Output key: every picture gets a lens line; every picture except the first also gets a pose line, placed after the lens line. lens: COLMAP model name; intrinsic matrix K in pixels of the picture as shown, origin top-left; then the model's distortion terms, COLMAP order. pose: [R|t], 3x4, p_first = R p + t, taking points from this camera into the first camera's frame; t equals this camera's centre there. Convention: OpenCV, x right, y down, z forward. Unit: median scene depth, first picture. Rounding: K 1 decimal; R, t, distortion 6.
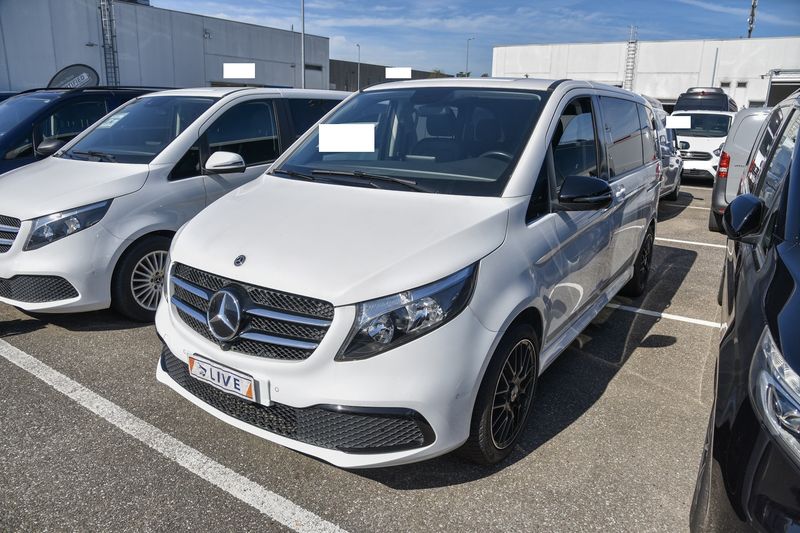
lens RADIAL K [[560.6, 0, 392.3], [0, 560.6, 267.2], [0, 0, 1]] dist [-0.091680, 0.049326]
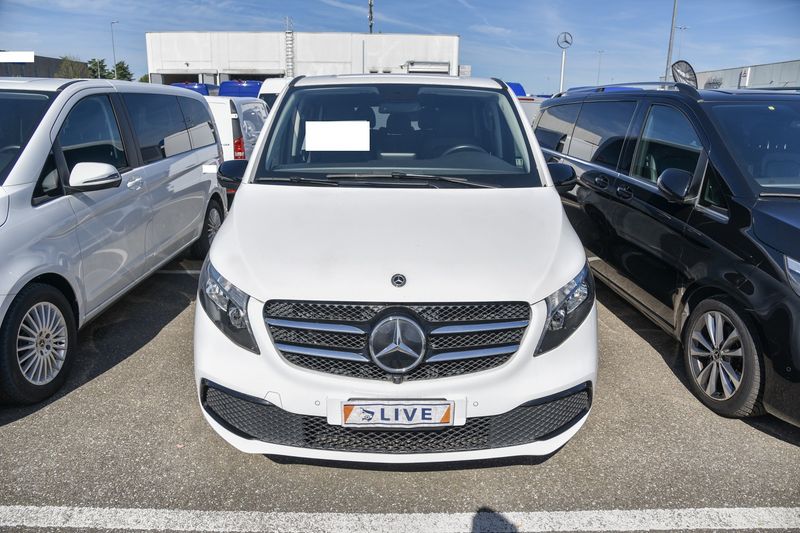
lens RADIAL K [[560.6, 0, 402.0], [0, 560.6, 266.4], [0, 0, 1]] dist [-0.091680, 0.049326]
pose [[0.820330, -0.164064, 0.547852, -0.529614], [0.153891, 0.985959, 0.064834, -0.063948], [-0.550797, 0.031124, 0.834059, 0.172125]]
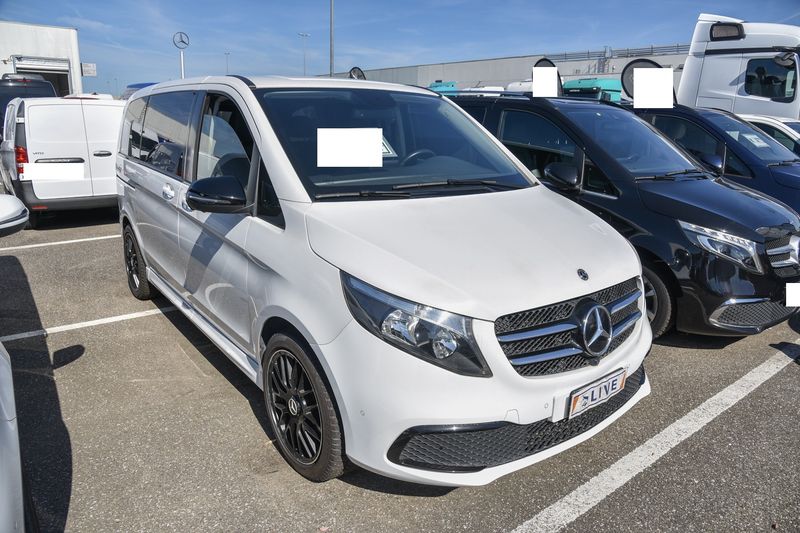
lens RADIAL K [[560.6, 0, 407.2], [0, 560.6, 267.2], [0, 0, 1]] dist [-0.091680, 0.049326]
pose [[0.309197, -0.259880, 0.914801, -0.887802], [0.236464, 0.952736, 0.190733, -0.200509], [-0.921131, 0.157343, 0.356035, 0.652301]]
